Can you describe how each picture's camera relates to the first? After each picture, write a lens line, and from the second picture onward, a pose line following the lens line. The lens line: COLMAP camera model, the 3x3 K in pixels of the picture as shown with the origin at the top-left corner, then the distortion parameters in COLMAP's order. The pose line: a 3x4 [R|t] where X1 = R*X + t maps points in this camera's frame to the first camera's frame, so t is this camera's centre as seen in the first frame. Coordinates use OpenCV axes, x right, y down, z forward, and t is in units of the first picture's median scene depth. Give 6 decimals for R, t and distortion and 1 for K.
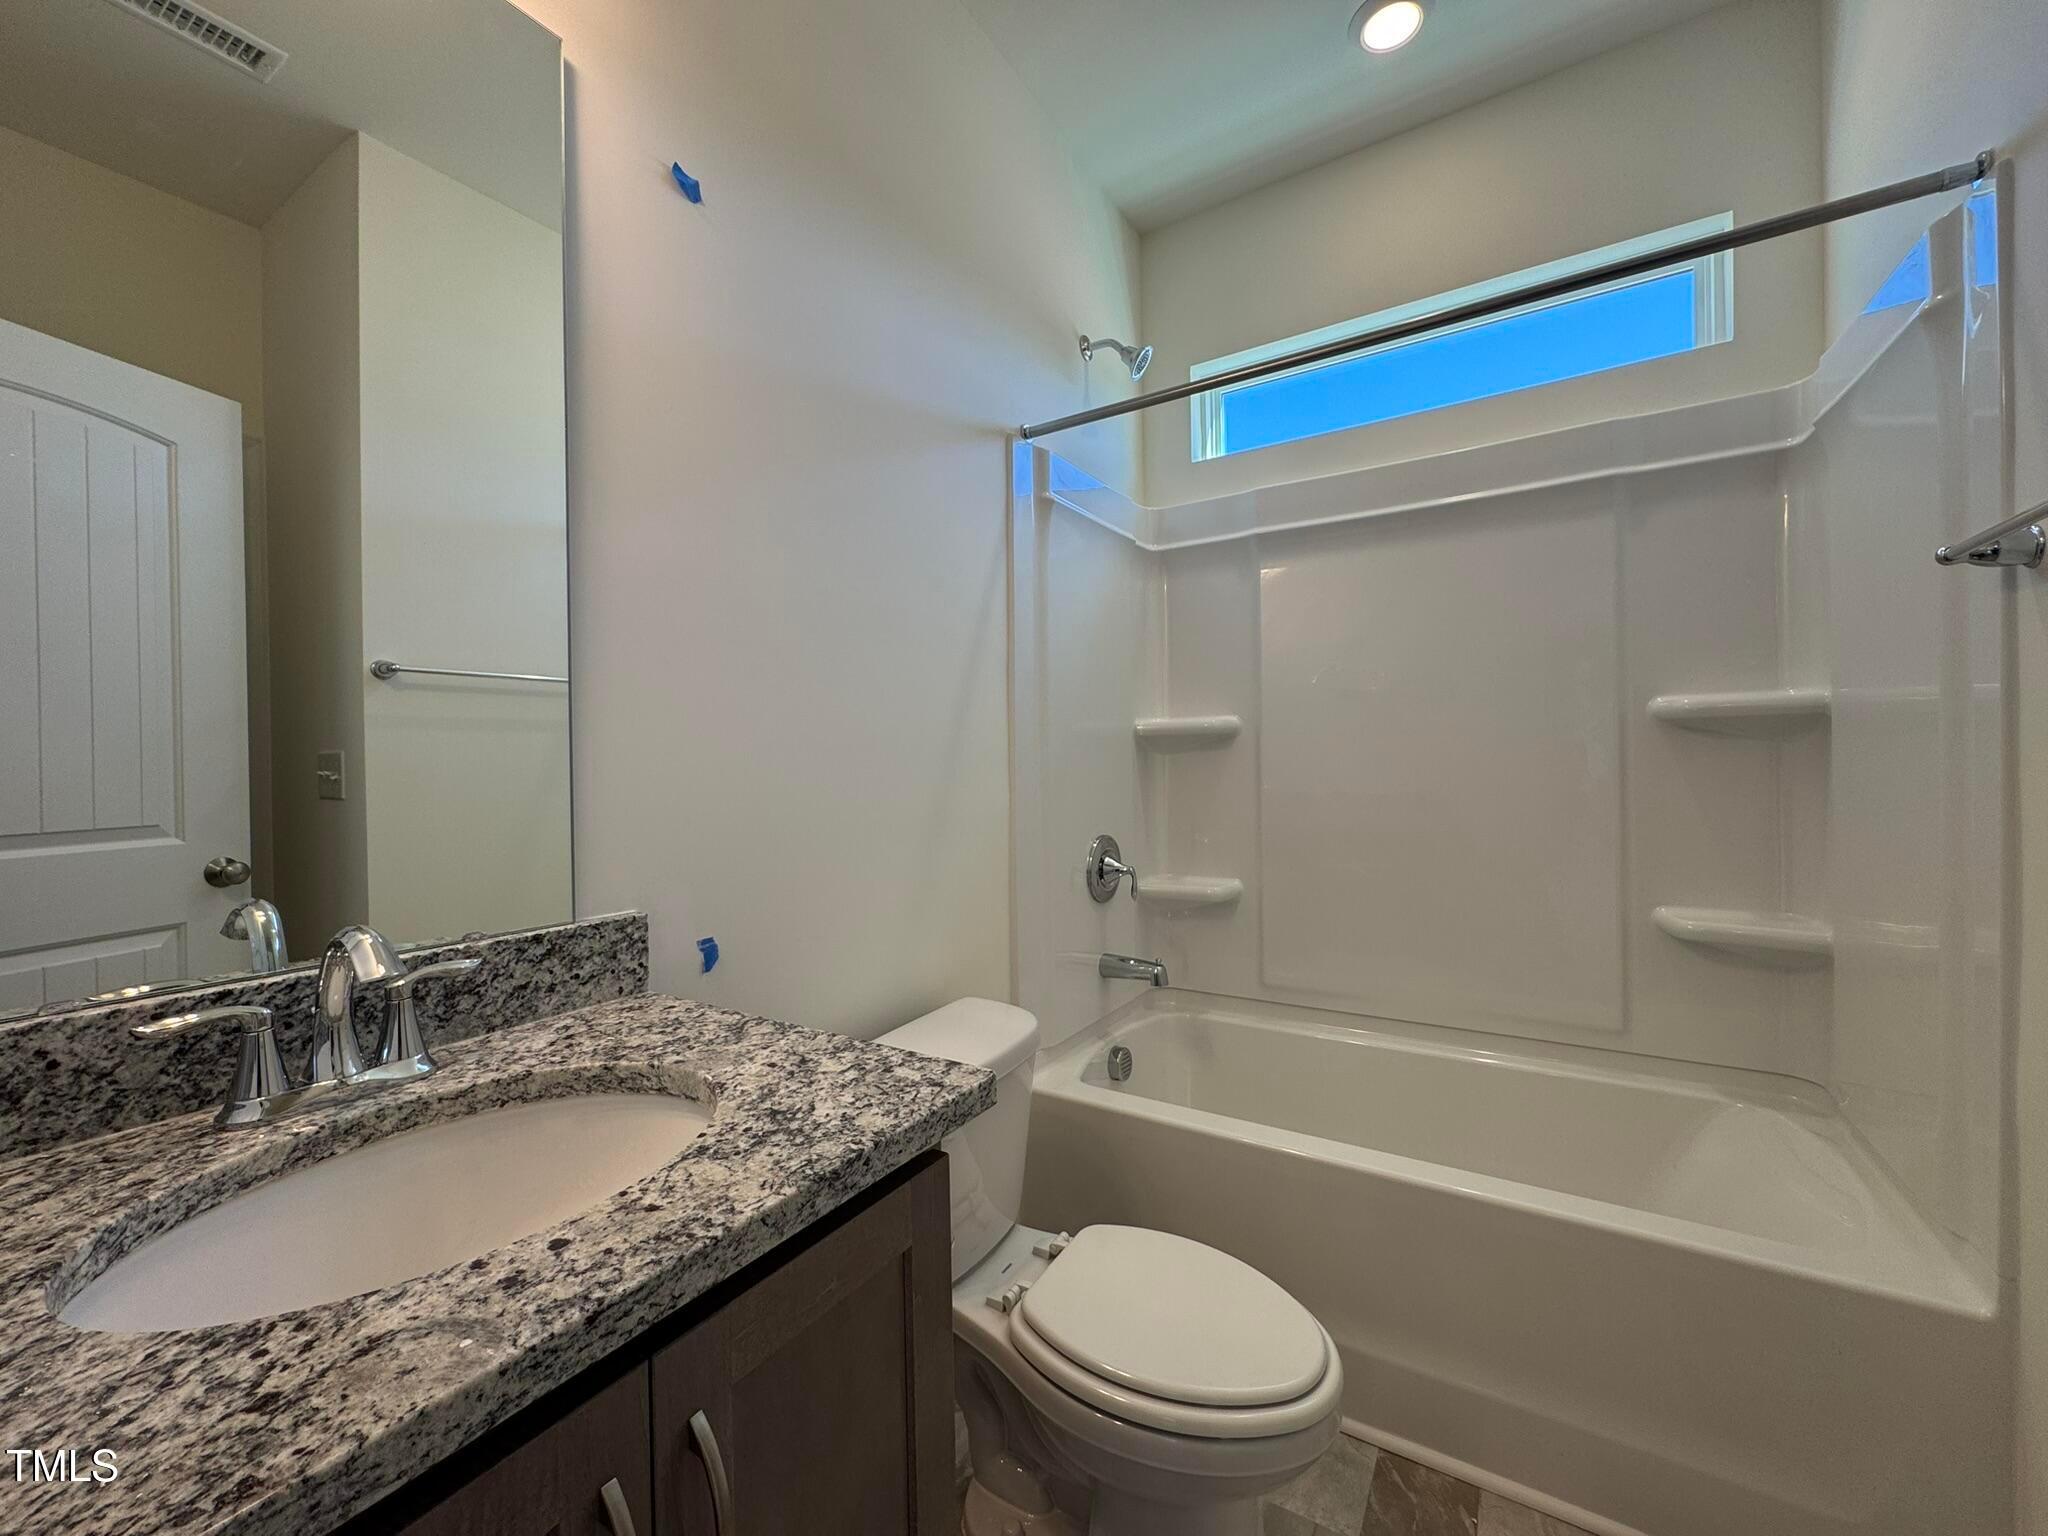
lens RADIAL K [[814.4, 0, 1019.3], [0, 814.4, 771.3], [0, 0, 1]] dist [-0.005103, 0.001182]
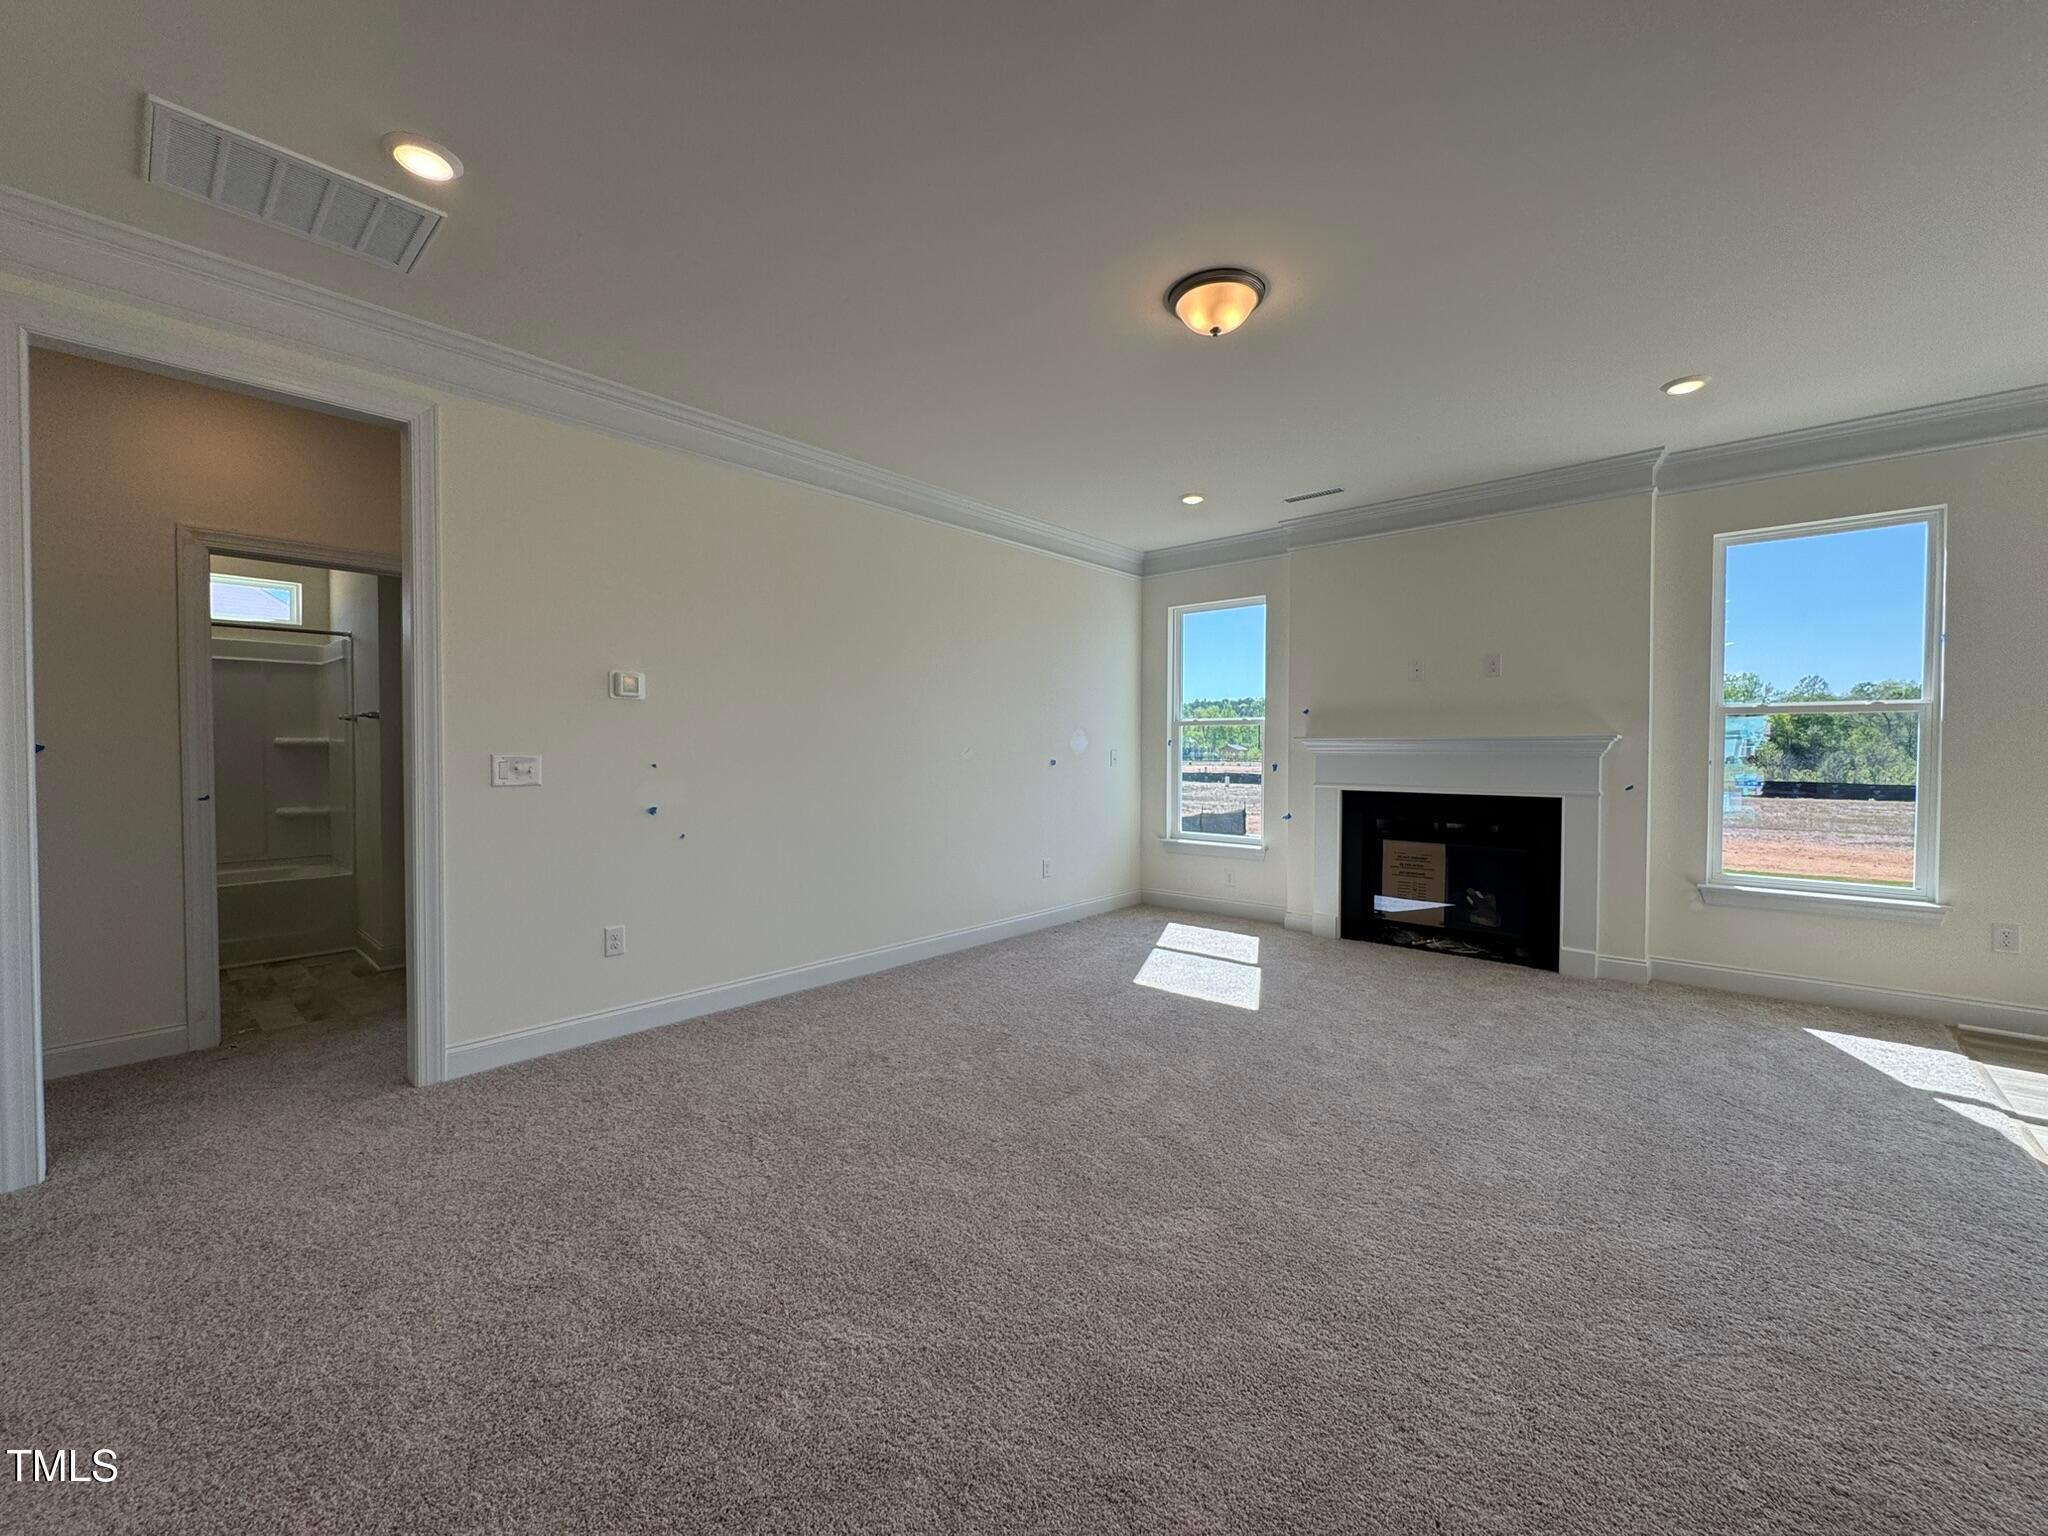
lens RADIAL K [[814.4, 0, 1025.5], [0, 814.4, 766.8], [0, 0, 1]] dist [-0.005103, 0.001182]
pose [[0.154476, -0.010834, 0.987937, -1.899206], [0.006906, 0.999927, 0.009886, 0.002912], [-0.987972, 0.005295, 0.154539, -2.382431]]
